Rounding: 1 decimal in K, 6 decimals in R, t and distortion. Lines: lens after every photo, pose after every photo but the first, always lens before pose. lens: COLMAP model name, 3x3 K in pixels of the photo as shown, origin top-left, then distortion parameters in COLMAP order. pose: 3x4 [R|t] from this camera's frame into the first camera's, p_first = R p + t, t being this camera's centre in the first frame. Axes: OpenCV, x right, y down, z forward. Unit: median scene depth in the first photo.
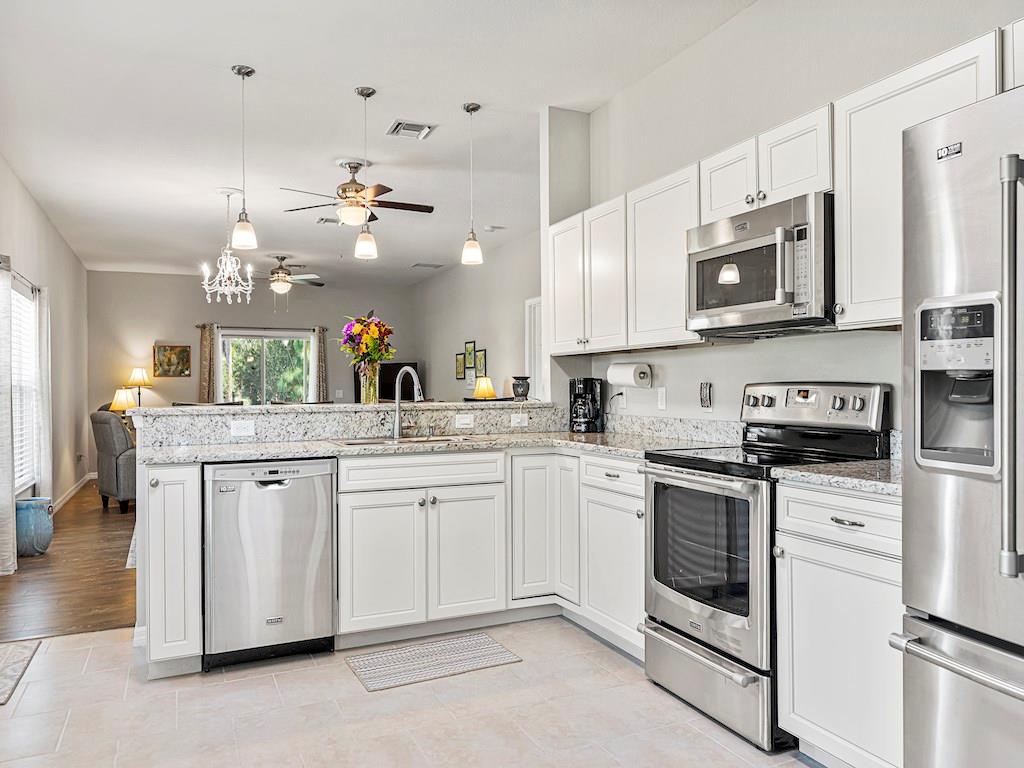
lens RADIAL K [[720.1, 0, 513.6], [0, 720.1, 385.8], [0, 0, 1]] dist [-0.002235, 0.000728]
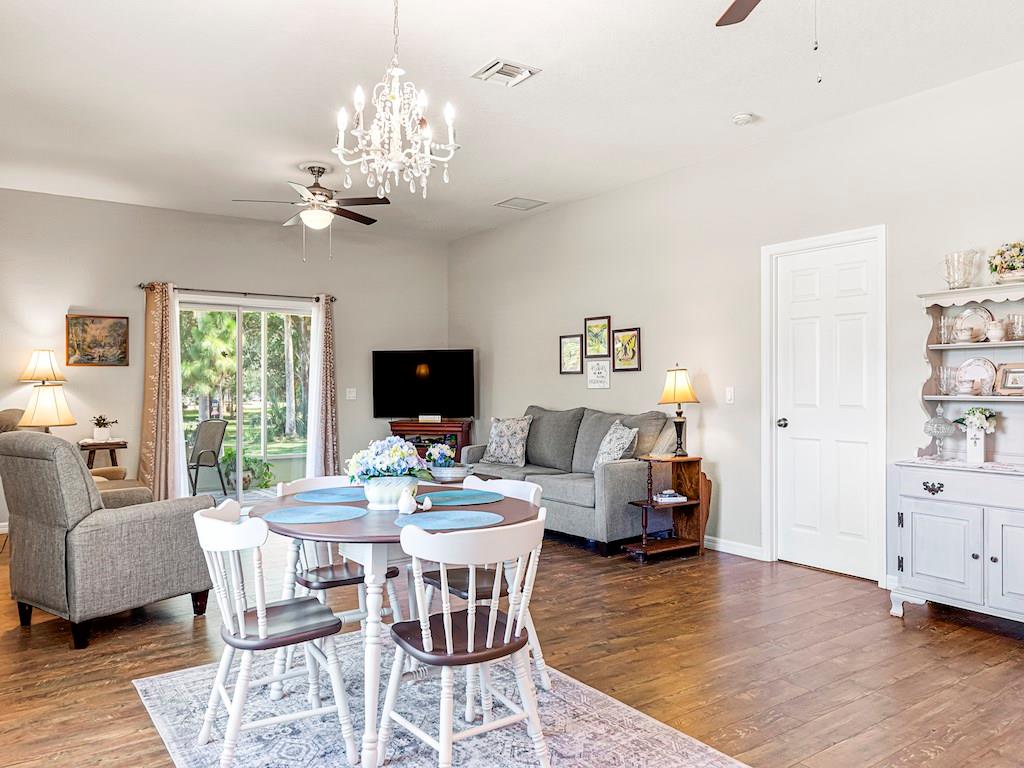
lens RADIAL K [[720.1, 0, 509.5], [0, 720.1, 382.6], [0, 0, 1]] dist [-0.002235, 0.000728]
pose [[0.983363, 0.006458, 0.181535, -0.264147], [-0.005943, 0.999977, -0.003385, 0.002064], [-0.181552, 0.002250, 0.983379, 0.362769]]
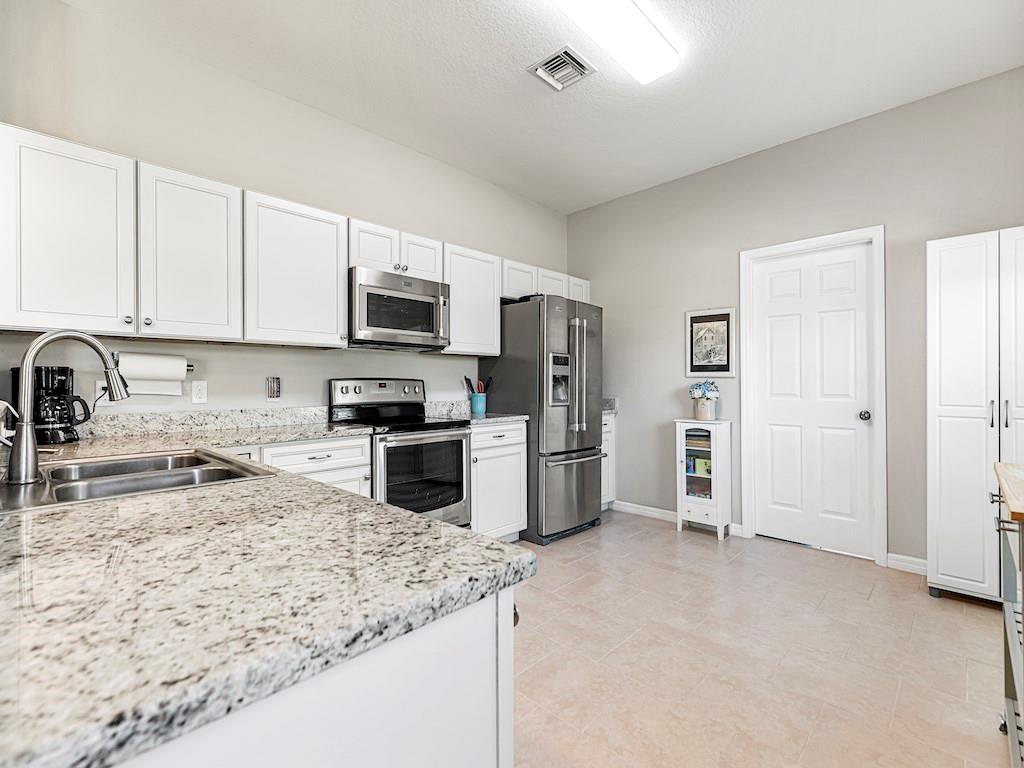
lens RADIAL K [[463.9, 0, 512.0], [0, 463.9, 384.3], [0, 0, 1]] dist [0.000870, -0.000639]
pose [[-0.362666, 0.007543, 0.931889, -0.393622], [0.003551, 0.999971, -0.006712, 0.009153], [-0.931913, 0.000875, -0.362682, 0.596571]]
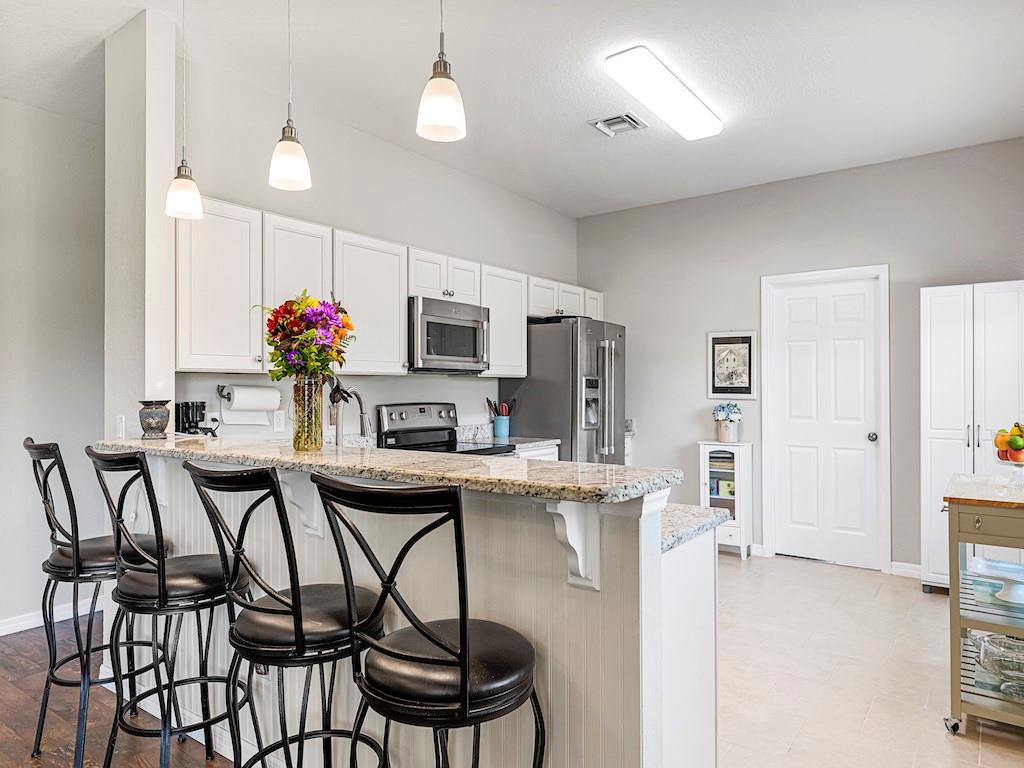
lens RADIAL K [[653.2, 0, 511.5], [0, 653.2, 387.5], [0, 0, 1]] dist [-0.000038, 0.002356]
pose [[-0.488511, 0.009632, 0.872504, -0.547851], [0.003325, 0.999952, -0.009177, -0.014714], [-0.872551, -0.001582, -0.488520, 0.836538]]
